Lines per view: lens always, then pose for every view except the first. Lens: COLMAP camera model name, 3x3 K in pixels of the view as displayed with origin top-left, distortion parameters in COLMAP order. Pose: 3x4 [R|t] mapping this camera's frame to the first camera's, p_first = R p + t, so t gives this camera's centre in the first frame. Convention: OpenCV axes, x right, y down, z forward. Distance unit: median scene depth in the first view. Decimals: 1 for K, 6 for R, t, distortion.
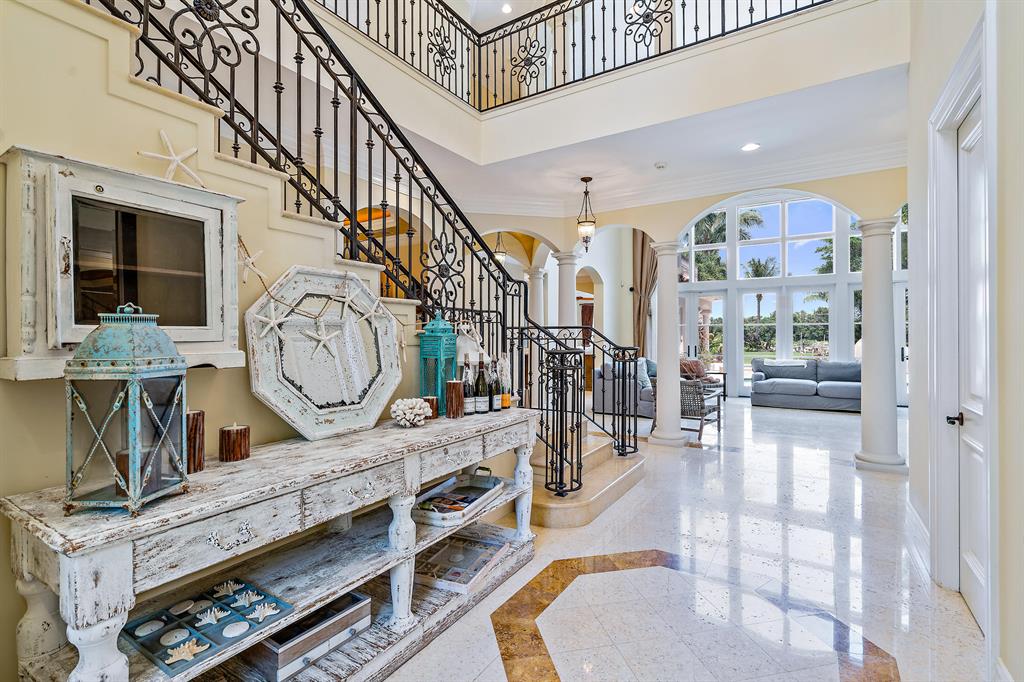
lens RADIAL K [[467.2, 0, 508.5], [0, 467.2, 339.4], [0, 0, 1]] dist [0.000450, -0.000035]
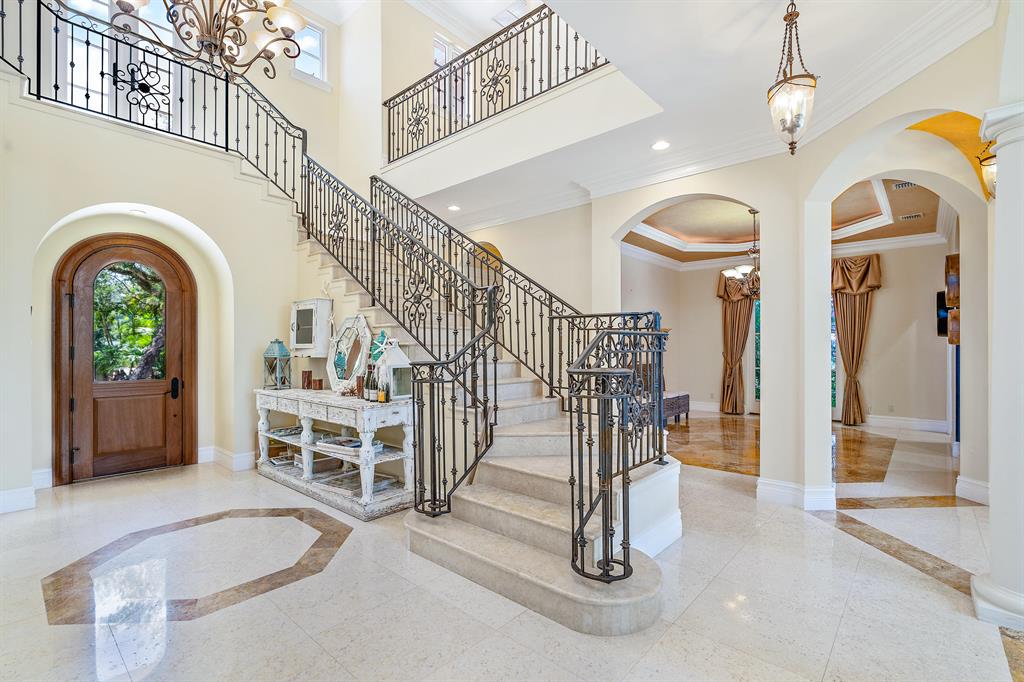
lens RADIAL K [[467.2, 0, 513.0], [0, 467.2, 344.5], [0, 0, 1]] dist [0.000450, -0.000035]
pose [[-0.150965, -0.002249, -0.988537, 1.203002], [-0.003230, 0.999993, -0.001782, -0.012561], [0.988534, 0.002924, -0.150971, 1.530337]]
